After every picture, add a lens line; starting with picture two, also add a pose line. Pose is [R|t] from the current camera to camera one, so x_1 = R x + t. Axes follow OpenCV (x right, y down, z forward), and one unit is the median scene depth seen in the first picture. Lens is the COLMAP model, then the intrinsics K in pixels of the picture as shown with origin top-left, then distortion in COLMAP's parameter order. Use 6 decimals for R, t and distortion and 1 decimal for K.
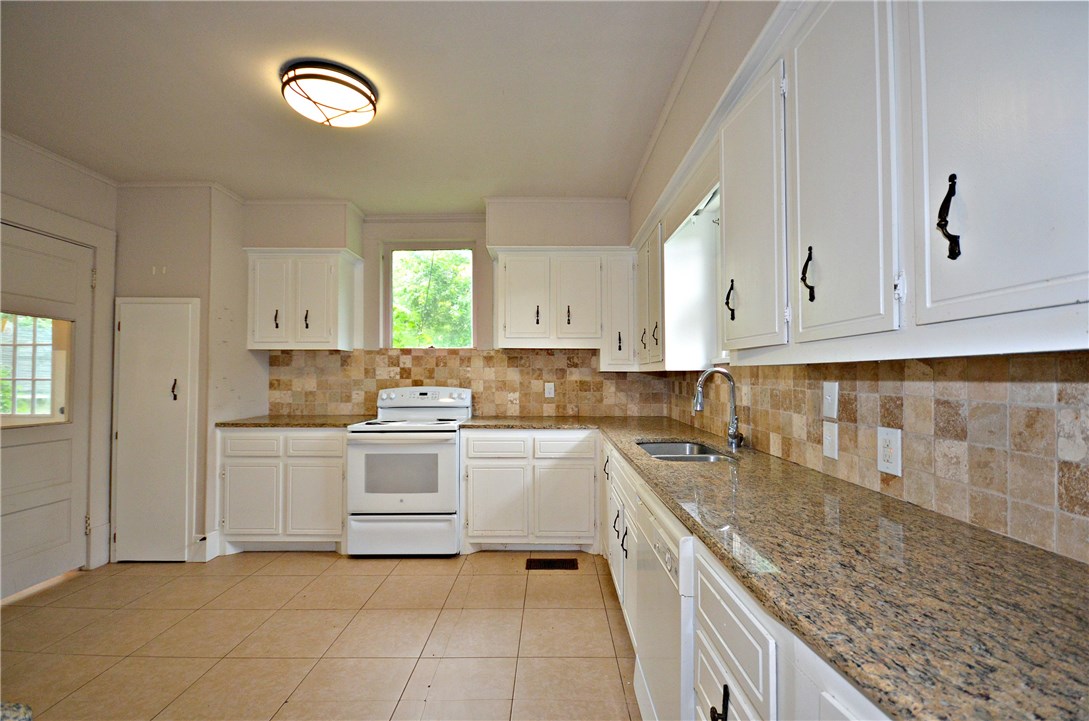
lens RADIAL K [[477.7, 0, 547.9], [0, 477.7, 364.8], [0, 0, 1]] dist [0.003795, 0.000608]
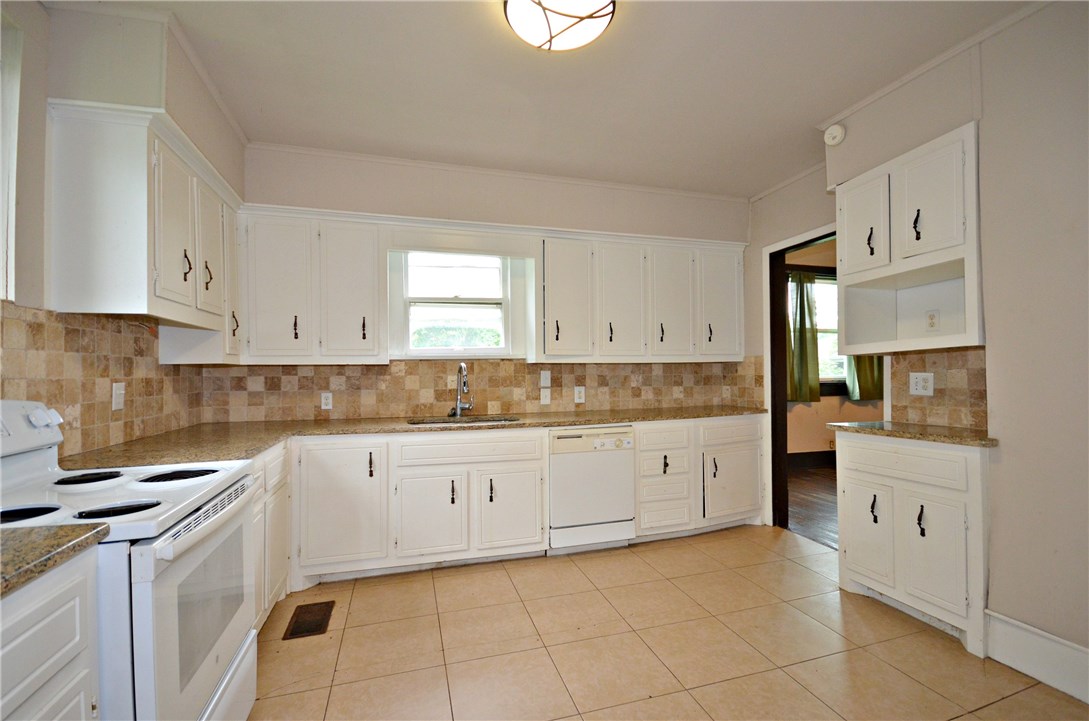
lens RADIAL K [[477.7, 0, 547.9], [0, 477.7, 365.4], [0, 0, 1]] dist [0.003795, 0.000608]
pose [[-0.294110, 0.012766, 0.955686, -1.496227], [-0.013316, 0.999759, -0.017453, 0.046147], [-0.955679, -0.017859, -0.293869, 1.568043]]
